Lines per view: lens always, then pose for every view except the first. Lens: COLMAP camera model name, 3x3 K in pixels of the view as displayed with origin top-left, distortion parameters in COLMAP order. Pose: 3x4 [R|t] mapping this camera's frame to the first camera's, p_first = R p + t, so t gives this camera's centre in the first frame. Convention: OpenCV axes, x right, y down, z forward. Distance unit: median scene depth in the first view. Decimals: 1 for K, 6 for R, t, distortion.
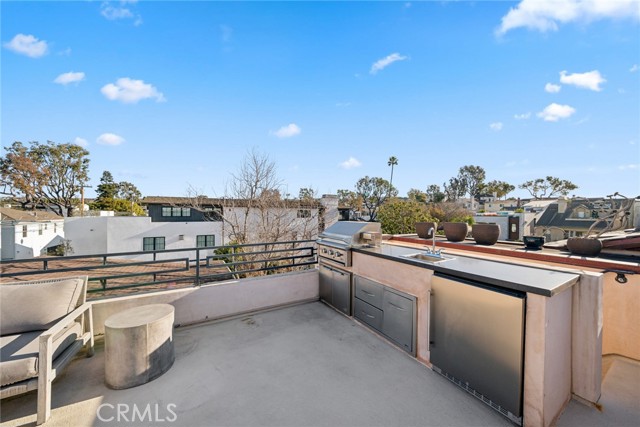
lens RADIAL K [[225.1, 0, 318.0], [0, 225.1, 214.9], [0, 0, 1]] dist [0.001313, -0.001093]
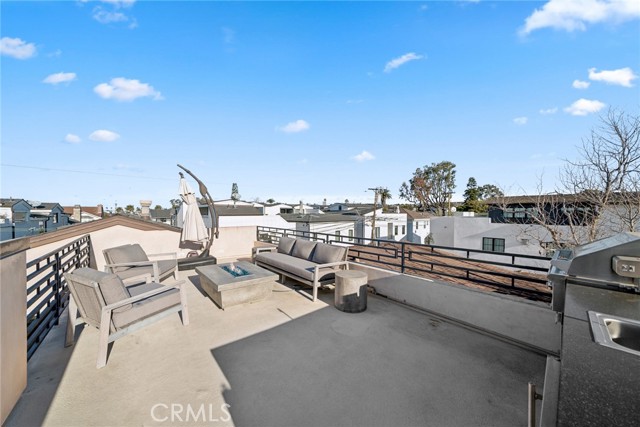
lens RADIAL K [[225.1, 0, 318.4], [0, 225.1, 214.2], [0, 0, 1]] dist [0.001313, -0.001093]
pose [[0.170826, 0.003255, -0.985296, 0.564700], [-0.009293, 0.999955, 0.001692, -0.004889], [0.985257, 0.008867, 0.170849, 0.310452]]
